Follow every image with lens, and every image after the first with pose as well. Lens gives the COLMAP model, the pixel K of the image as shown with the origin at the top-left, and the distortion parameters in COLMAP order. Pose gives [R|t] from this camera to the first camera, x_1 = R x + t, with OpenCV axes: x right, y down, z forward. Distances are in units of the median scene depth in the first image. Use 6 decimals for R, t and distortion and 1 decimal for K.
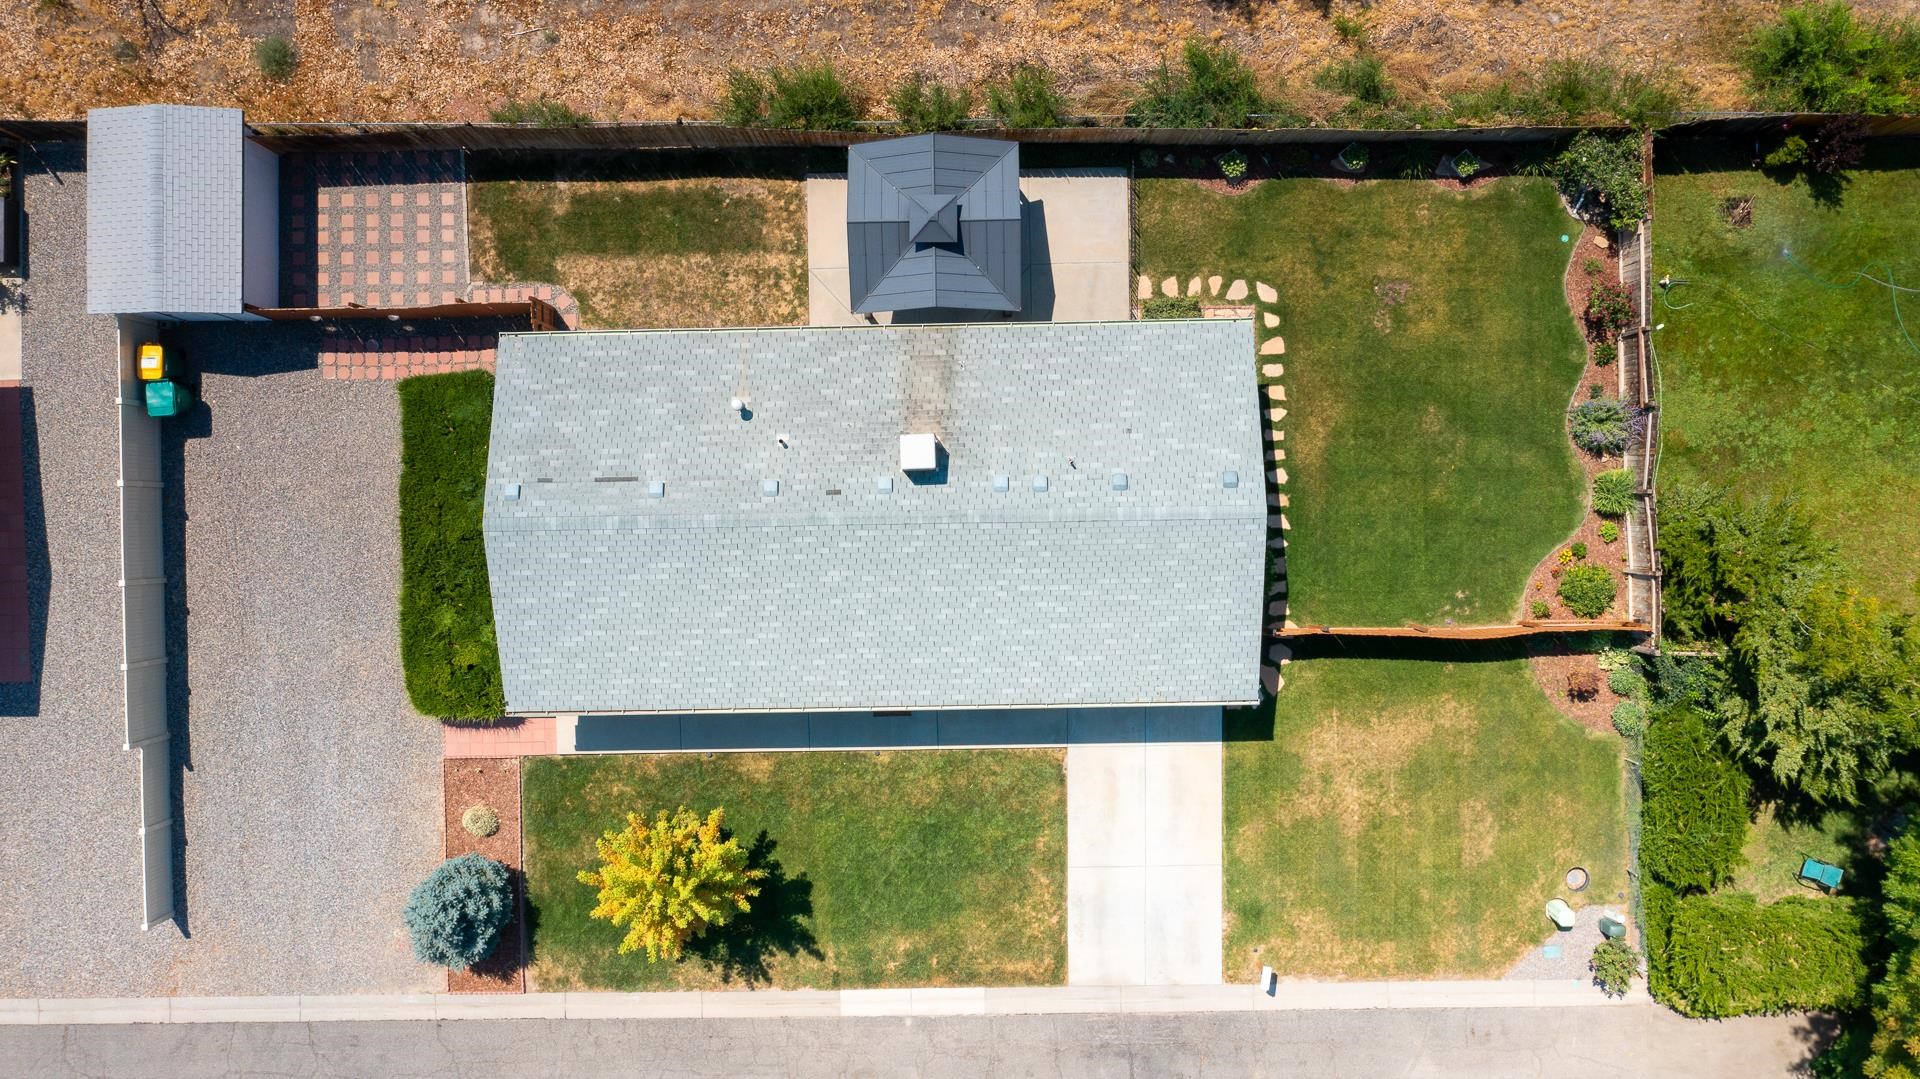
lens RADIAL K [[1523.5, 0, 960.0], [0, 1523.5, 539.5], [0, 0, 1]] dist [-0.011235, -0.009263]
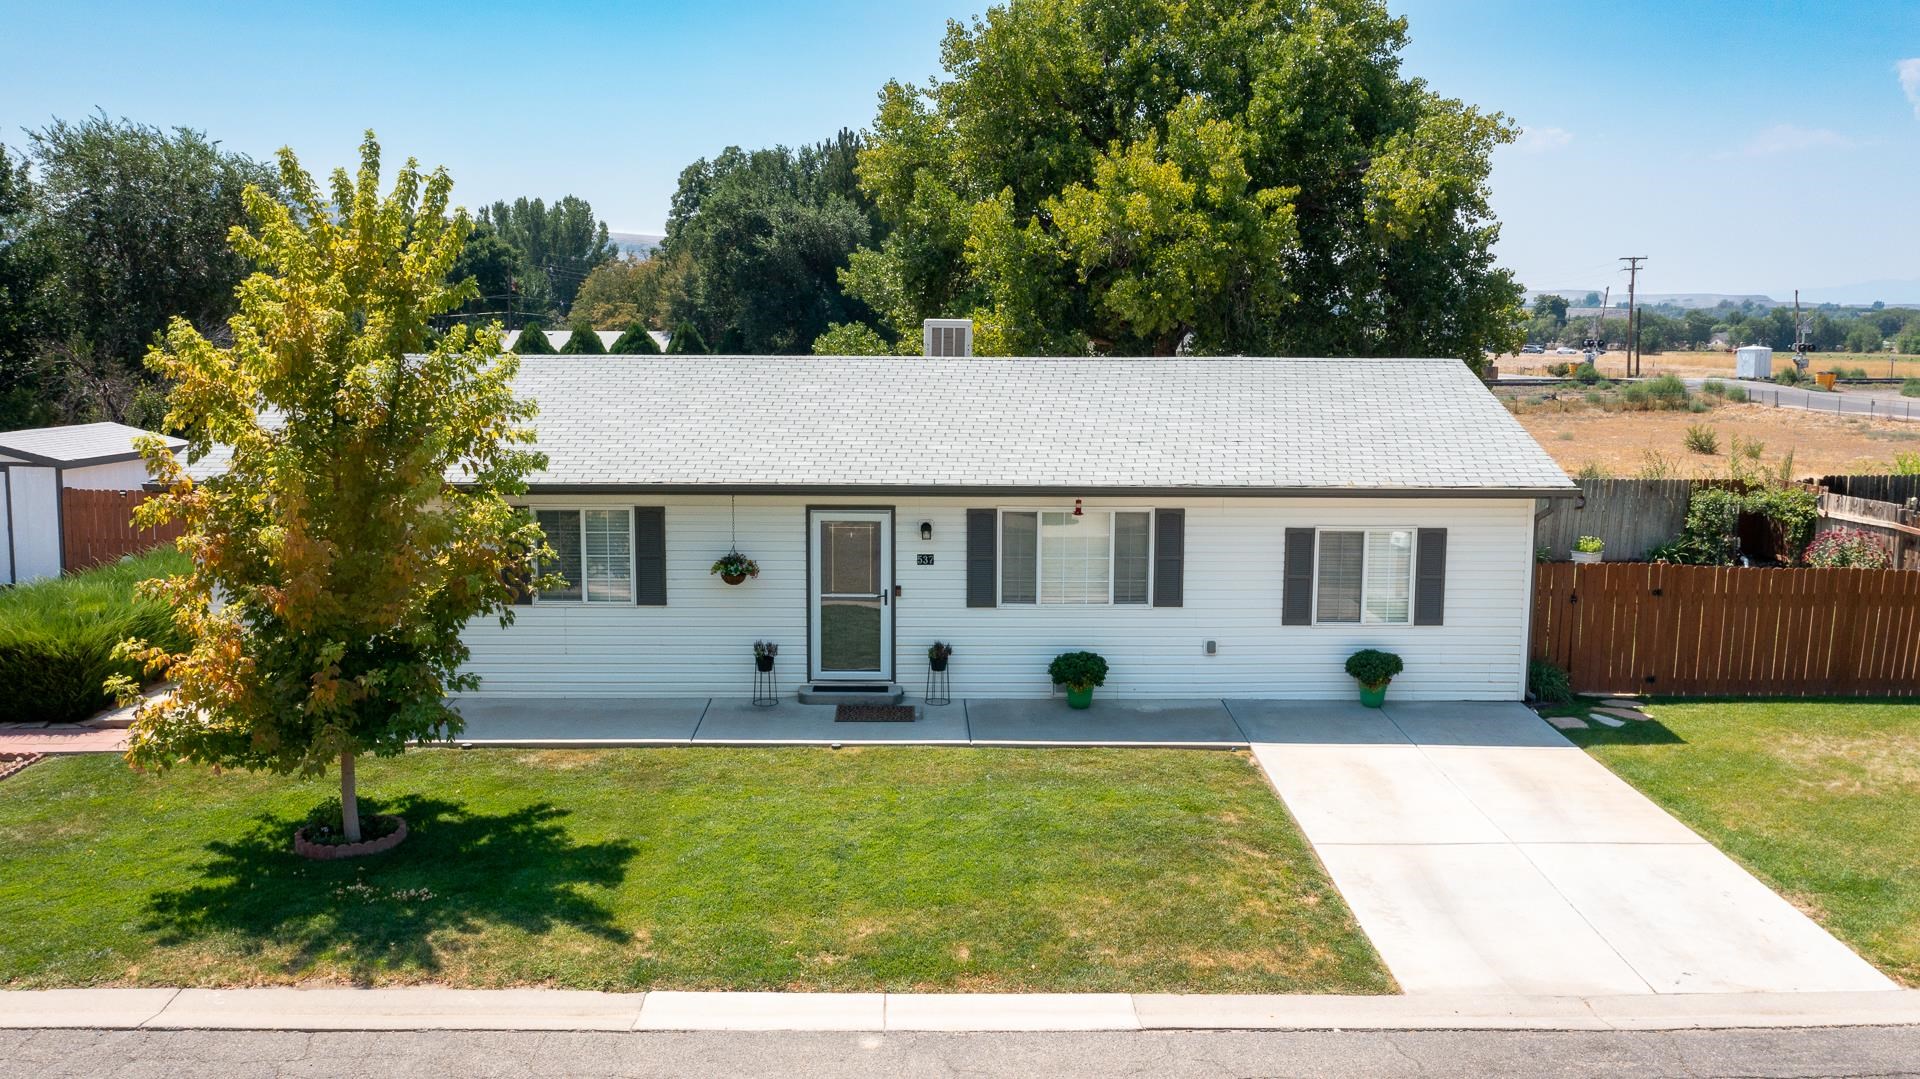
lens RADIAL K [[1522.7, 0, 960.0], [0, 1522.7, 539.5], [0, 0, 1]] dist [-0.008053, -0.002671]
pose [[0.999883, 0.014908, 0.003471, -0.020029], [0.001507, 0.129785, -0.991541, 0.583445], [-0.015233, 0.991430, 0.129747, 0.875170]]
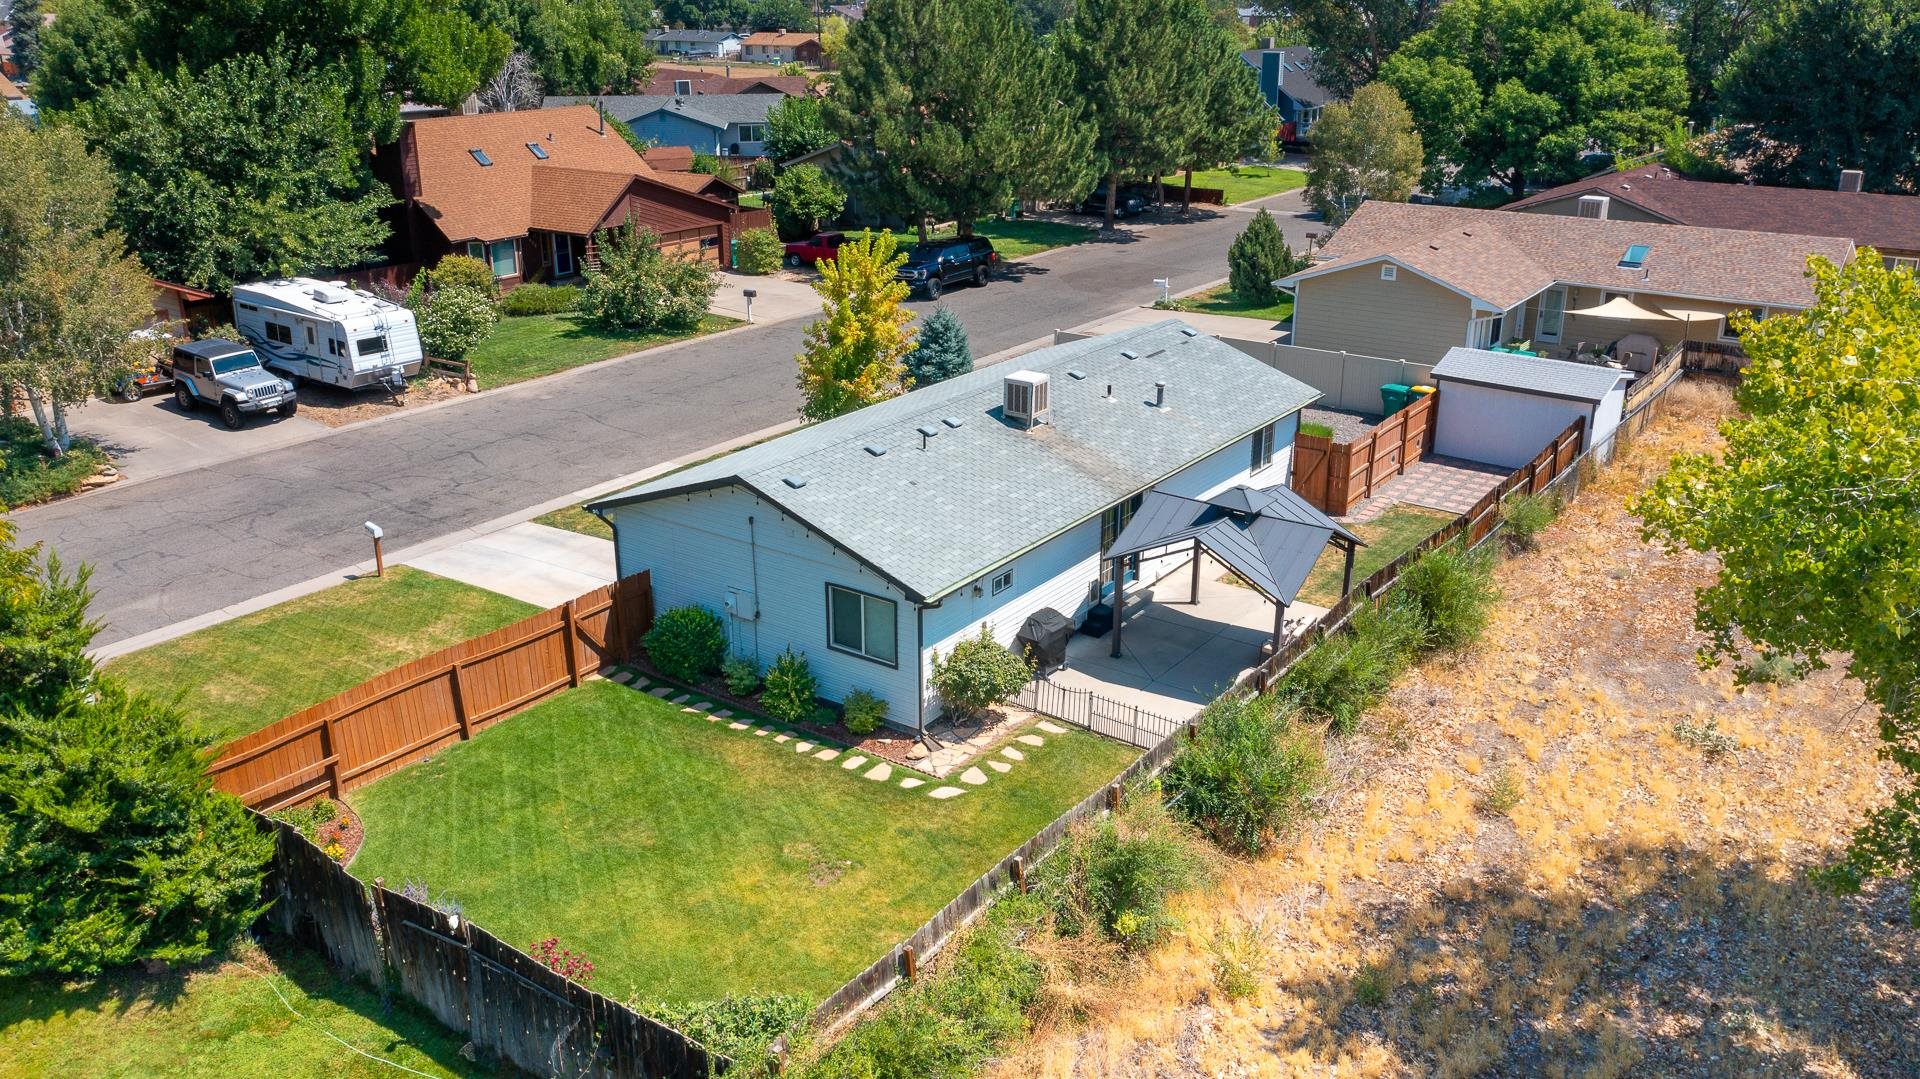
lens RADIAL K [[1522.7, 0, 960.0], [0, 1522.7, 539.5], [0, 0, 1]] dist [-0.008053, -0.002671]
pose [[-0.593635, 0.287067, -0.751791, 0.675310], [-0.804722, -0.216926, 0.552599, -0.513020], [-0.004450, 0.933025, 0.359784, 0.643984]]
